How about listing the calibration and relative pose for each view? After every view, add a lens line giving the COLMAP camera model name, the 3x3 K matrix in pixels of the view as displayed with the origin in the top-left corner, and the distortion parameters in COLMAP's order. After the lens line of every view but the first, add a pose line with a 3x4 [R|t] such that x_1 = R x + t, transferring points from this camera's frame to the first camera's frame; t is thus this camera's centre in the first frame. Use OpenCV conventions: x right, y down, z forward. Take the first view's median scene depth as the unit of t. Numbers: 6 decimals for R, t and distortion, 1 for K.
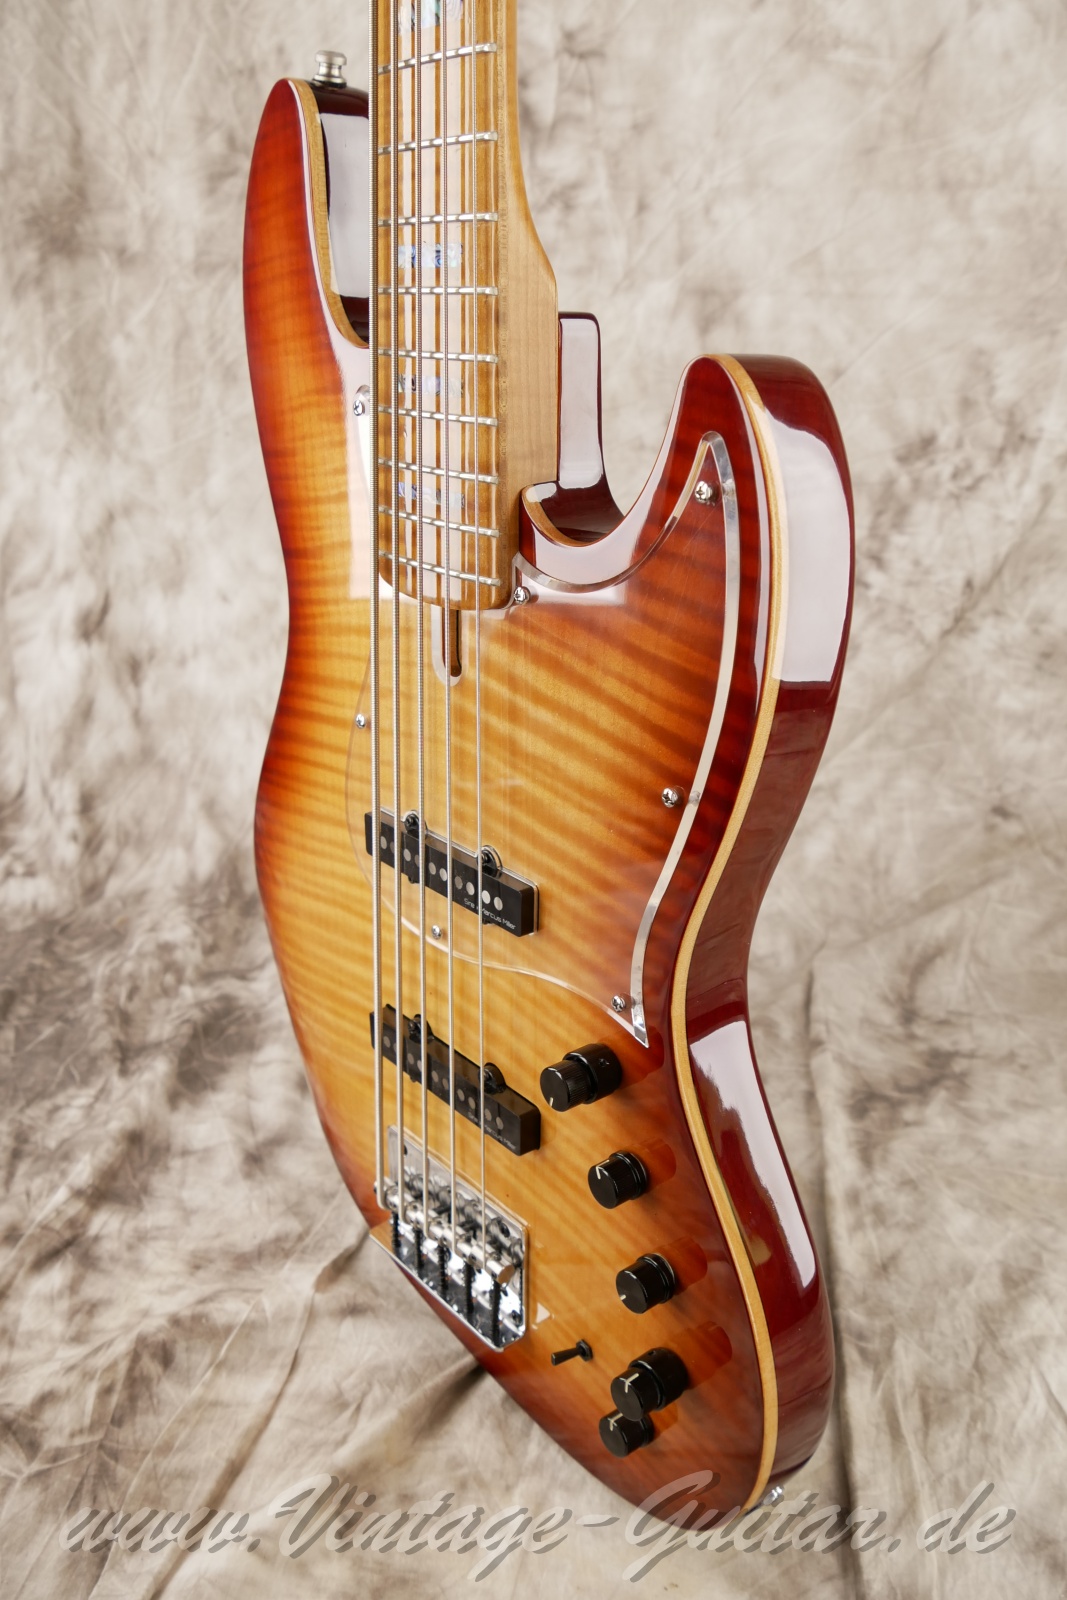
lens RADIAL K [[1347.9, 0, 533.5], [0, 1347.9, 800.0], [0, 0, 1]] dist [-0.075043, 0.038406]
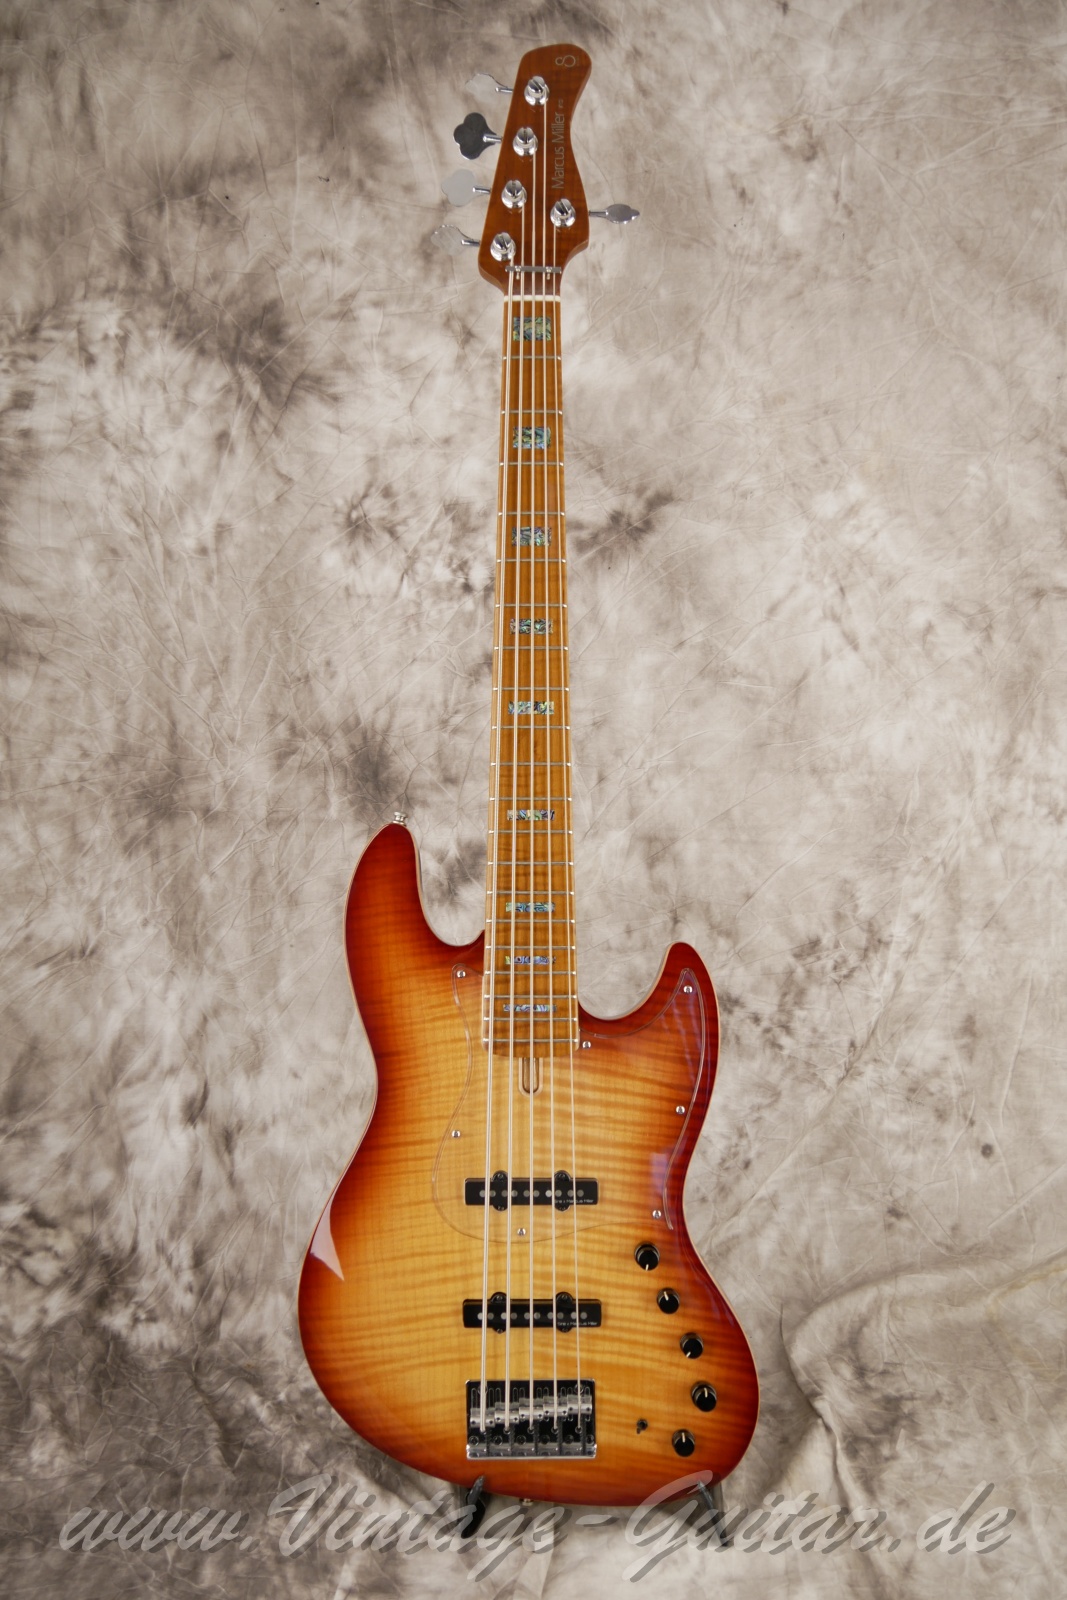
lens RADIAL K [[1347.9, 0, 533.5], [0, 1347.9, 800.0], [0, 0, 1]] dist [-0.075043, 0.038406]
pose [[0.982190, -0.030276, 0.185437, -0.261066], [0.064149, 0.981665, -0.179497, -0.182122], [-0.176603, 0.188195, 0.966123, -0.361491]]
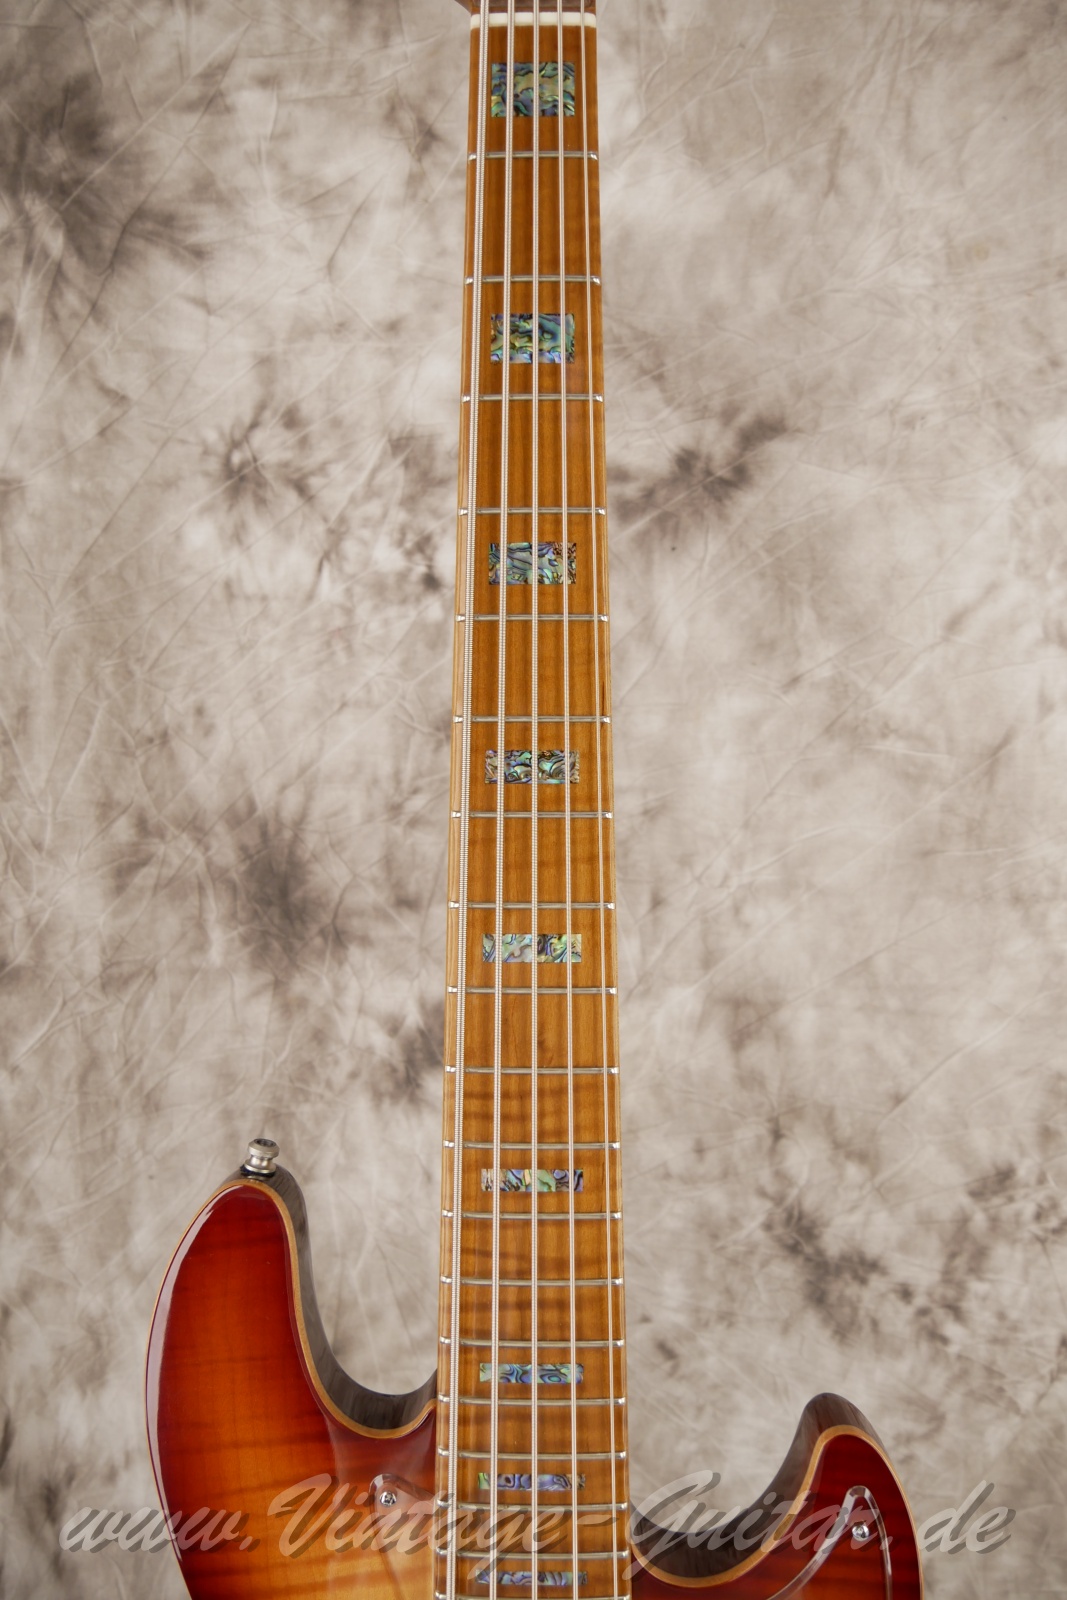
lens RADIAL K [[1347.9, 0, 533.5], [0, 1347.9, 800.0], [0, 0, 1]] dist [-0.075043, 0.038406]
pose [[0.984627, -0.049737, 0.167441, -0.139675], [0.064020, 0.994655, -0.081008, -0.464099], [-0.162517, 0.090482, 0.982548, 0.178991]]
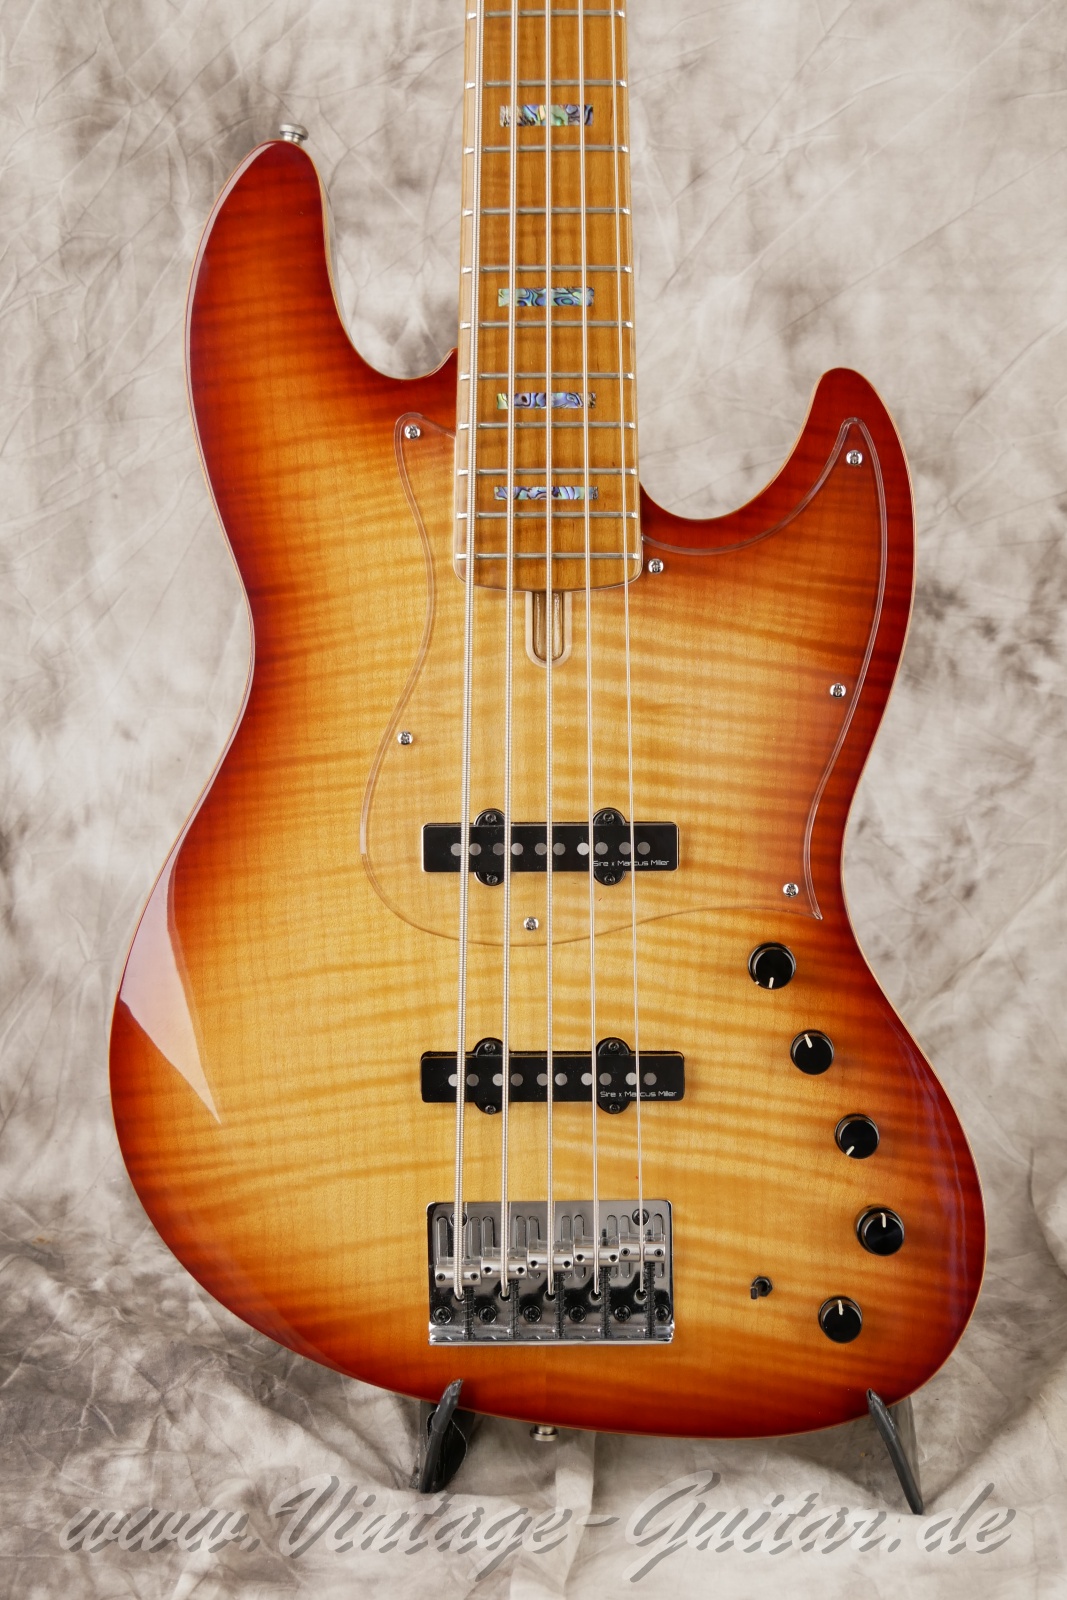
lens RADIAL K [[2309.6, 0, 532.5], [0, 2309.6, 807.9], [0, 0, 1]] dist [0.018604, -0.038924]
pose [[0.987346, -0.054381, 0.148967, -0.223981], [0.064889, 0.995667, -0.066610, -0.022389], [-0.144699, 0.075434, 0.986596, -0.220297]]
